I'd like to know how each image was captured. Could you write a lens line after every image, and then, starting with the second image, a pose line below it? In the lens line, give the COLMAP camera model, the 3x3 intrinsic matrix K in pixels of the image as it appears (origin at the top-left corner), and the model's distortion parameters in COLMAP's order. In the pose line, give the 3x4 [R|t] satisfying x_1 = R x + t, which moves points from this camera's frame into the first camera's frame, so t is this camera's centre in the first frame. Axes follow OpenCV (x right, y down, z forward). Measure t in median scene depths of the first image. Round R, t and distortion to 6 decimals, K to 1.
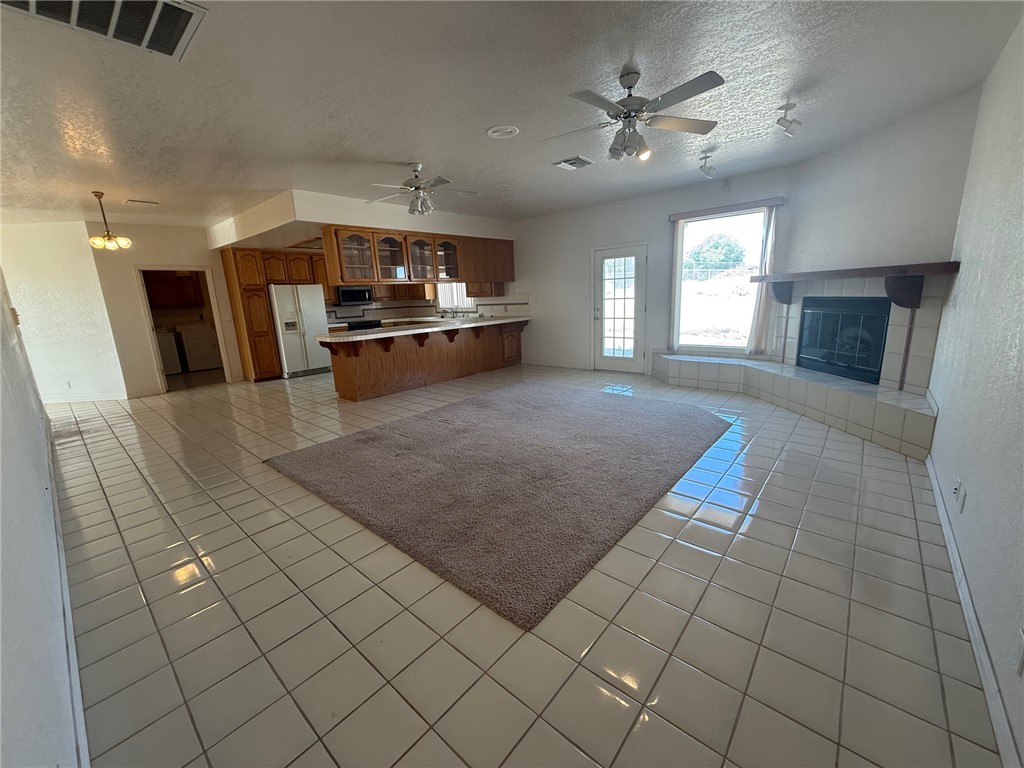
lens RADIAL K [[410.7, 0, 511.5], [0, 410.7, 382.1], [0, 0, 1]] dist [0.002947, 0.000453]
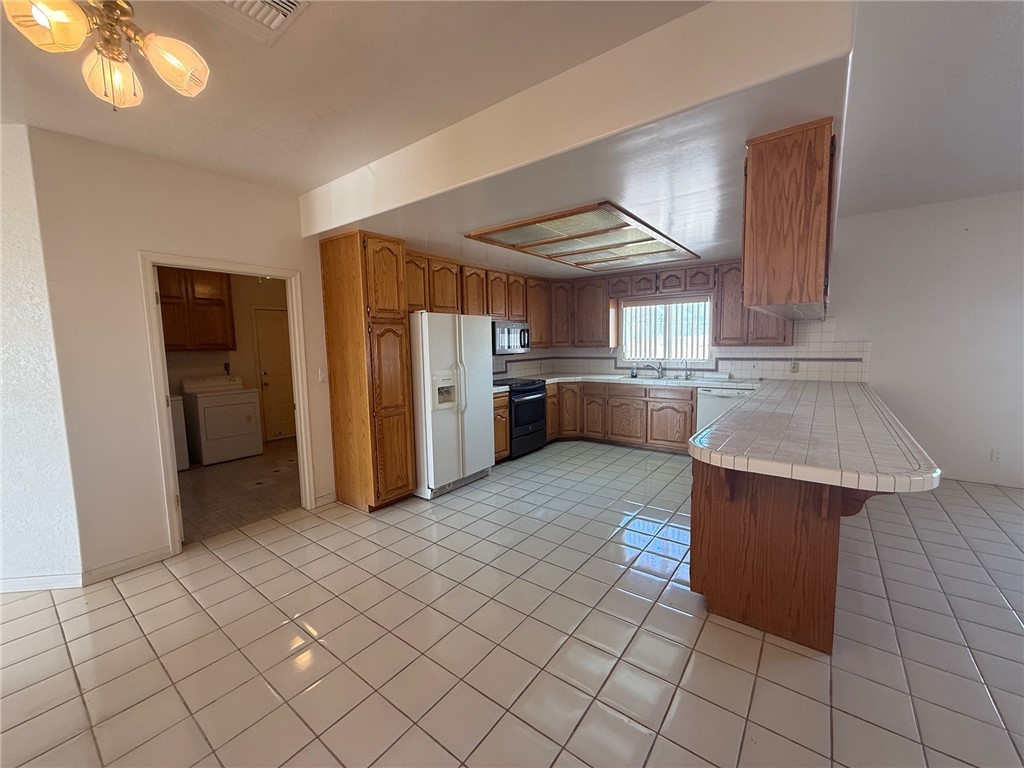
lens RADIAL K [[410.7, 0, 510.6], [0, 410.7, 384.2], [0, 0, 1]] dist [0.002947, 0.000453]
pose [[0.998139, 0.019354, 0.057832, -0.481773], [-0.012900, 0.993853, -0.109957, -0.093713], [-0.059605, 0.109006, 0.992252, 0.493537]]
